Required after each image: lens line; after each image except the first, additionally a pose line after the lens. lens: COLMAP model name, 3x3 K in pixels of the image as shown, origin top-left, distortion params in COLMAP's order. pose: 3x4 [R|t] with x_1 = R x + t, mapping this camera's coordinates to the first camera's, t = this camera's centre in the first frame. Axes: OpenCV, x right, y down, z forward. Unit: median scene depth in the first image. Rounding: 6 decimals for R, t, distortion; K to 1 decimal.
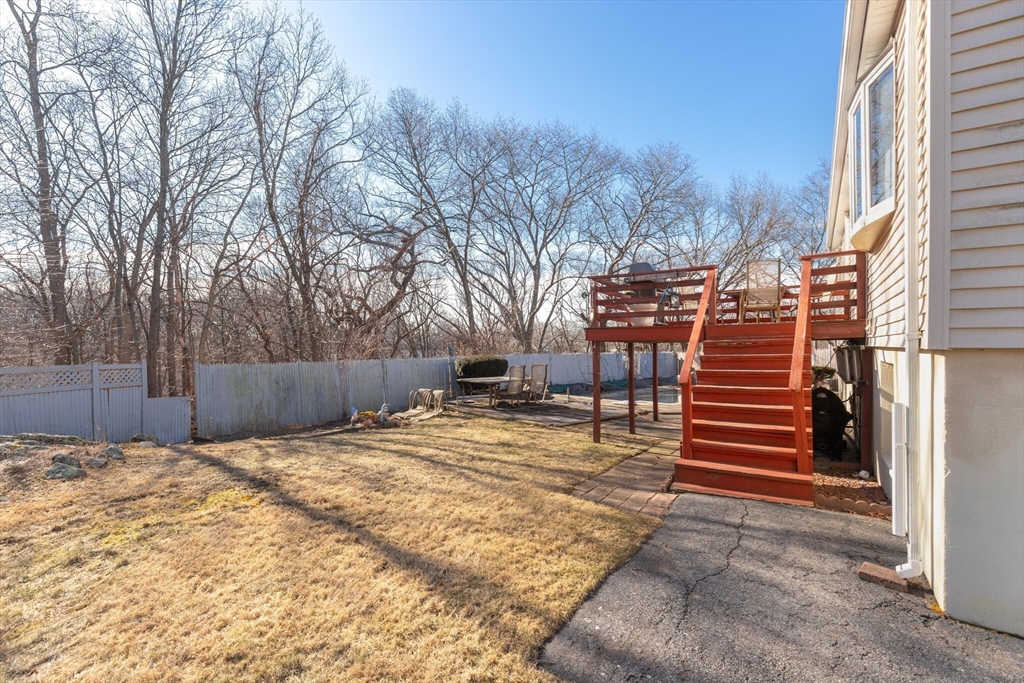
lens RADIAL K [[473.5, 0, 508.7], [0, 473.5, 340.2], [0, 0, 1]] dist [0.010047, -0.002185]
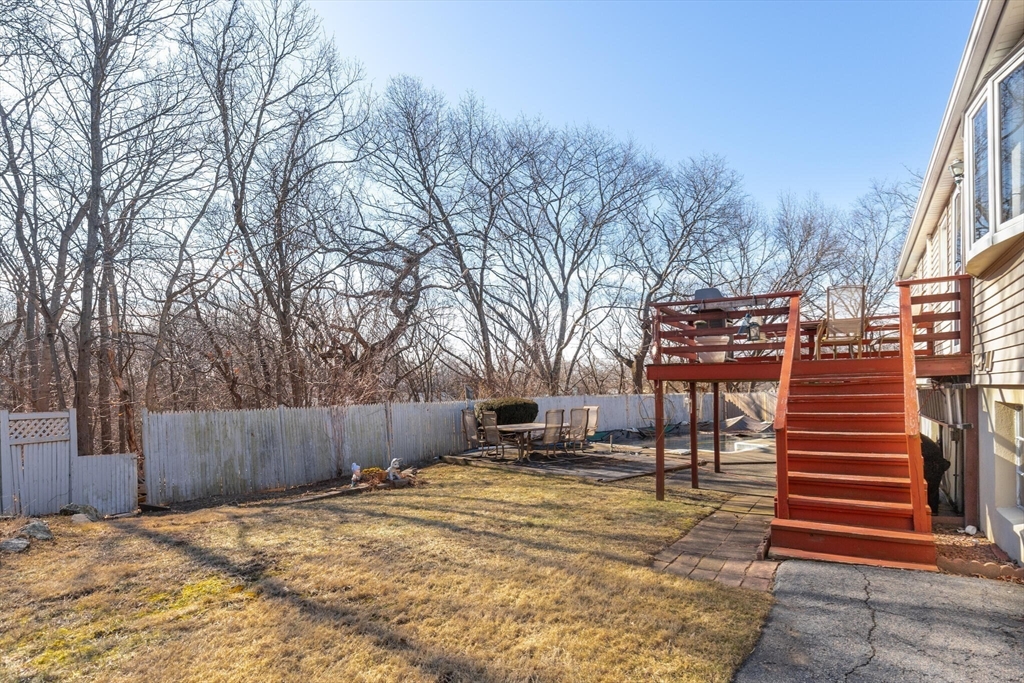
lens RADIAL K [[473.5, 0, 464.9], [0, 473.5, 386.8], [0, 0, 1]] dist [0.010047, -0.002185]
pose [[0.994797, -0.003492, 0.101820, -0.213544], [0.003204, 0.999990, 0.002994, 0.008944], [-0.101829, -0.002652, 0.994798, 0.169881]]
